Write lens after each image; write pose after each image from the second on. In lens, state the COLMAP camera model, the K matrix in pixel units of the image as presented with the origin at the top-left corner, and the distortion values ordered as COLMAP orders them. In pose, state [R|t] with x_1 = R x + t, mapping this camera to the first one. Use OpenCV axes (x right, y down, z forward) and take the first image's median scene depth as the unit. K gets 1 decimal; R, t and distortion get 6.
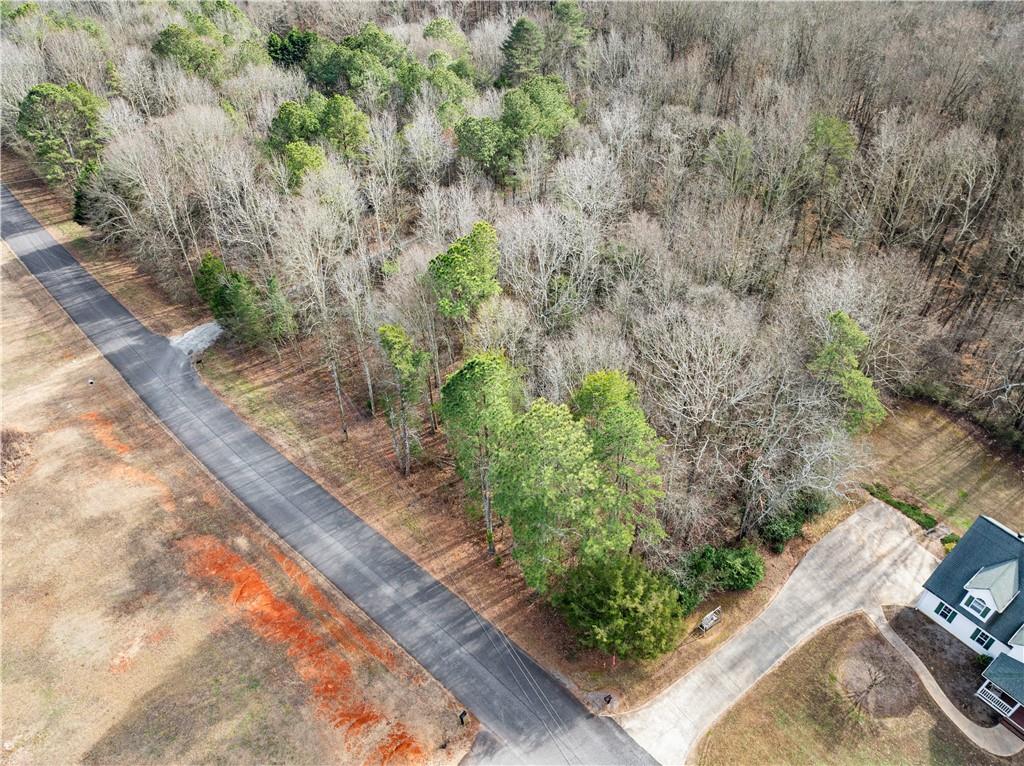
lens RADIAL K [[717.3, 0, 512.0], [0, 717.3, 383.0], [0, 0, 1]] dist [-0.032662, 0.002180]
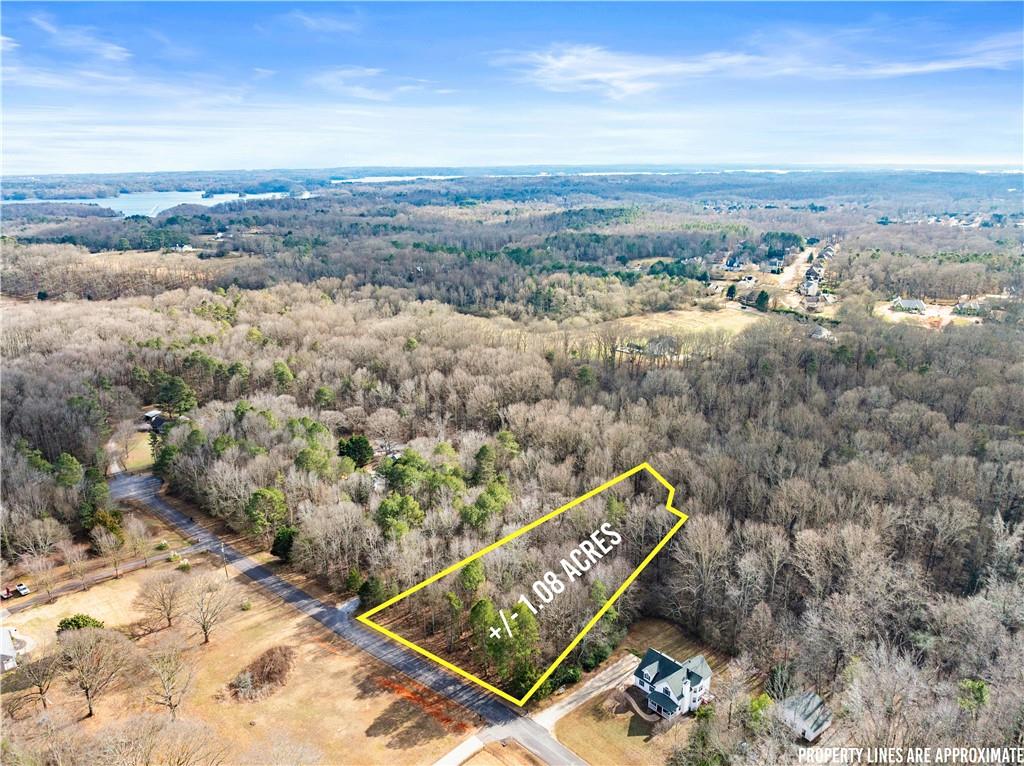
lens RADIAL K [[718.5, 0, 506.4], [0, 718.5, 370.4], [0, 0, 1]] dist [-0.026078, 0.003096]
pose [[0.997696, -0.027393, 0.062060, -0.079539], [0.050318, 0.912396, -0.406205, 0.257553], [-0.045496, 0.408392, 0.911672, -1.803565]]
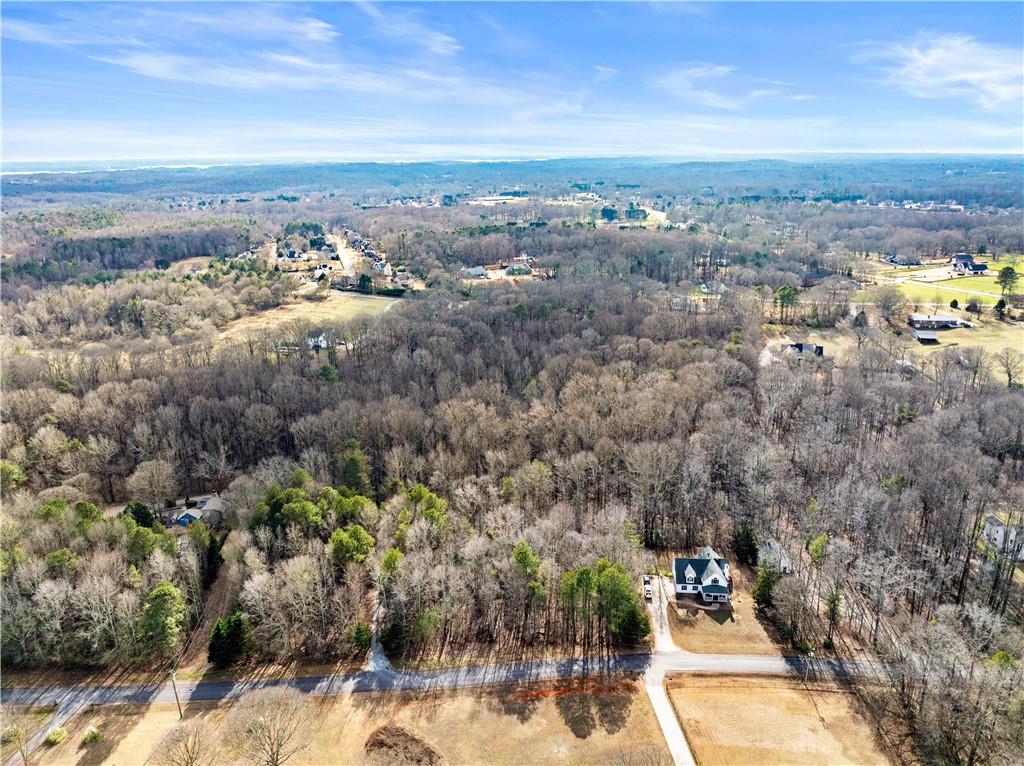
lens RADIAL K [[718.5, 0, 506.4], [0, 718.5, 370.4], [0, 0, 1]] dist [-0.026078, 0.003096]
pose [[0.685523, -0.219978, 0.694023, -1.767309], [0.477895, 0.855110, -0.201005, -0.239762], [-0.549250, 0.469464, 0.691324, -1.168666]]
